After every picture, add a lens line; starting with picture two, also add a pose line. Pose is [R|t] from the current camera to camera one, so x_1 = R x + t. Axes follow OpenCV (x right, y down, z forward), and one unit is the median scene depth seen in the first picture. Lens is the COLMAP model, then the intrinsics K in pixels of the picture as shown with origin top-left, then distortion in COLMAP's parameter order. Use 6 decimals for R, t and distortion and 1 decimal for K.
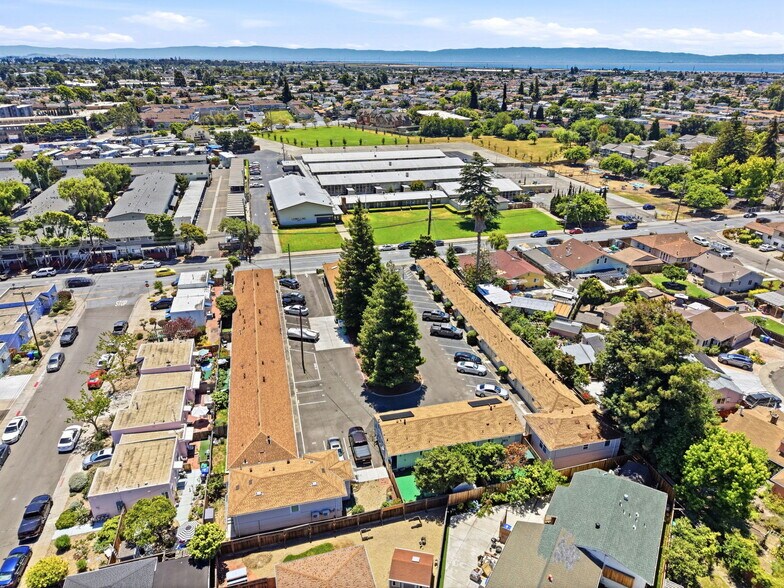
lens RADIAL K [[525.7, 0, 392.0], [0, 525.7, 294.0], [0, 0, 1]] dist [0.009398, -0.004637]
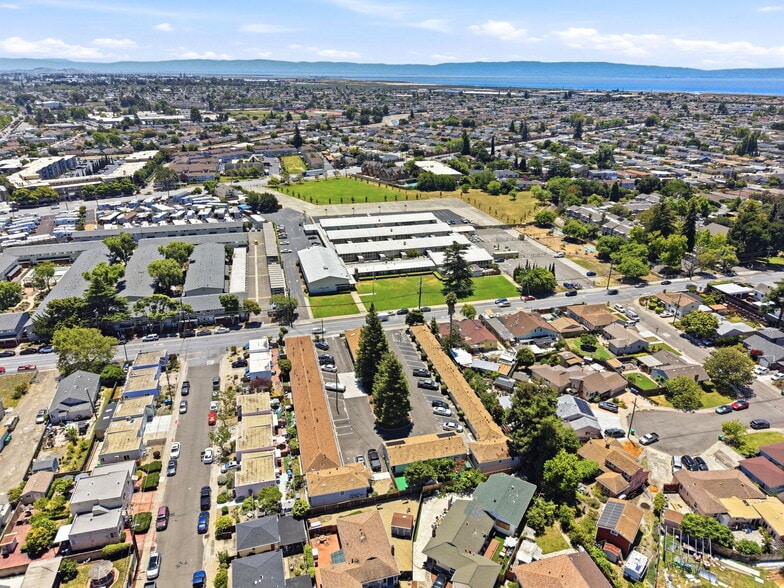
lens RADIAL K [[522.3, 0, 391.5], [0, 522.3, 296.6], [0, 0, 1]] dist [0.030975, -0.030910]
pose [[0.999997, 0.001455, -0.002057, -0.000572], [-0.001488, 0.999875, -0.015763, -0.121607], [0.002034, 0.015766, 0.999874, -0.401970]]
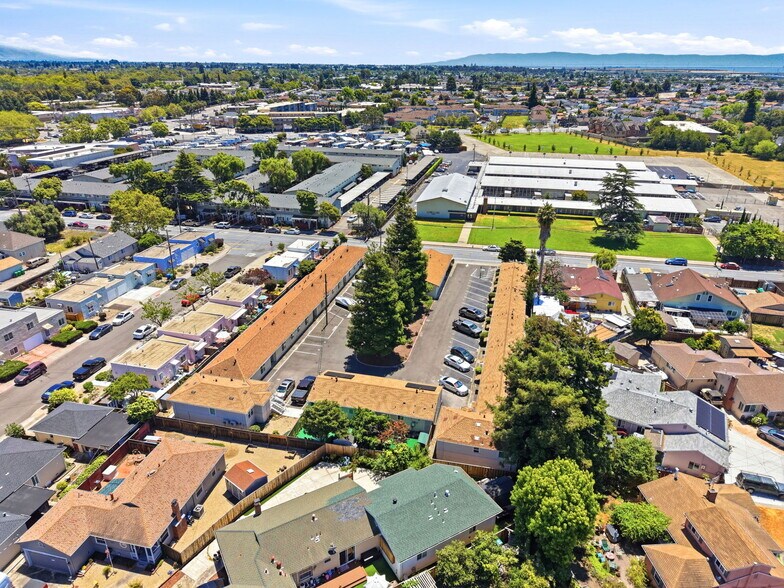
lens RADIAL K [[522.3, 0, 391.5], [0, 522.3, 296.6], [0, 0, 1]] dist [0.030975, -0.030910]
pose [[0.876298, 0.192222, -0.441760, 0.304976], [-0.194328, 0.980080, 0.040981, -0.001308], [0.440838, 0.049935, 0.896197, 0.015428]]
